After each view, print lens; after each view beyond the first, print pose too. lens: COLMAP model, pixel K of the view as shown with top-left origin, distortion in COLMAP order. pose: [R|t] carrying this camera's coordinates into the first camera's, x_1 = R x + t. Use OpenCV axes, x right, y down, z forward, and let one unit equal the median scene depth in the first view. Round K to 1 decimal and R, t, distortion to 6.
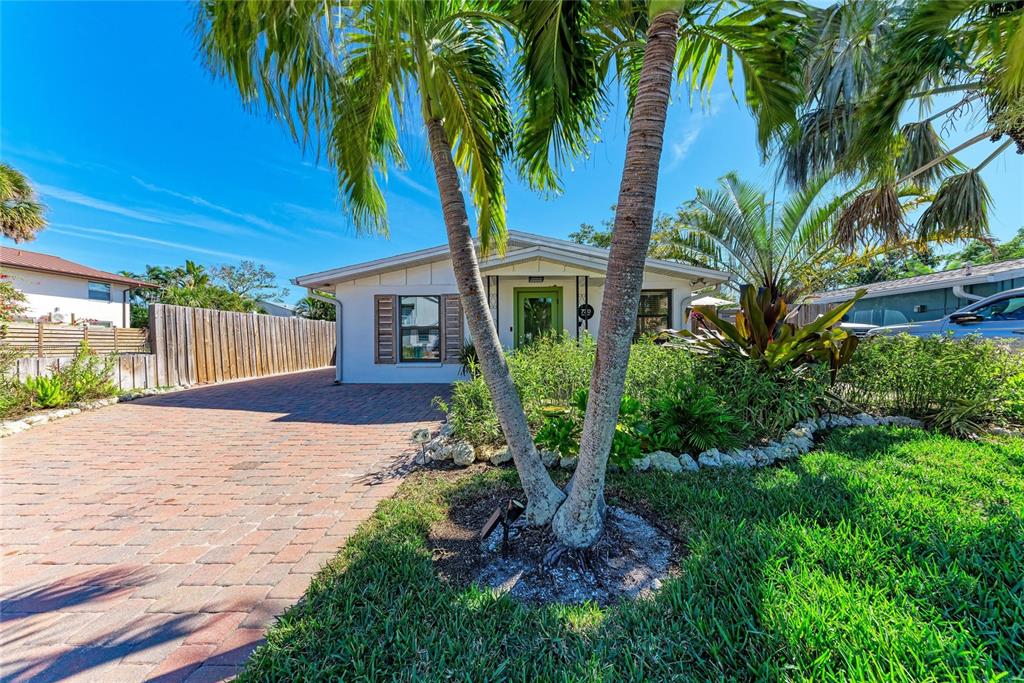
lens RADIAL K [[363.4, 0, 510.2], [0, 363.4, 342.2], [0, 0, 1]] dist [0.000315, -0.000015]
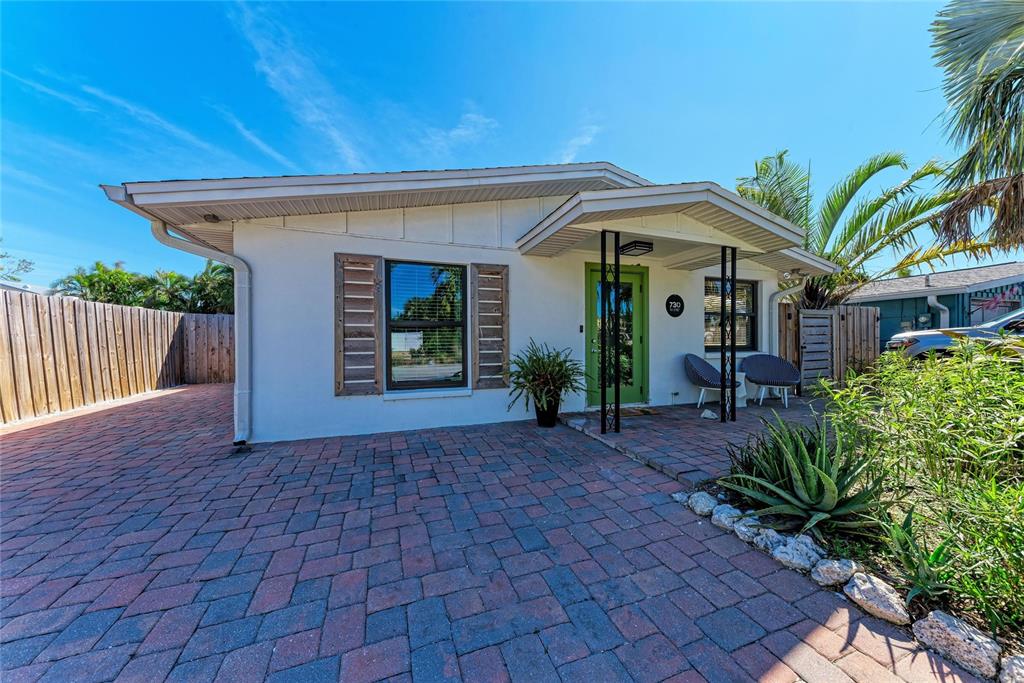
lens RADIAL K [[363.4, 0, 510.2], [0, 363.4, 342.2], [0, 0, 1]] dist [0.000315, -0.000015]
pose [[0.927303, 0.002584, 0.374303, -0.338843], [-0.001427, 0.999993, -0.003370, -0.011093], [-0.374310, 0.002591, 0.927300, 0.469469]]
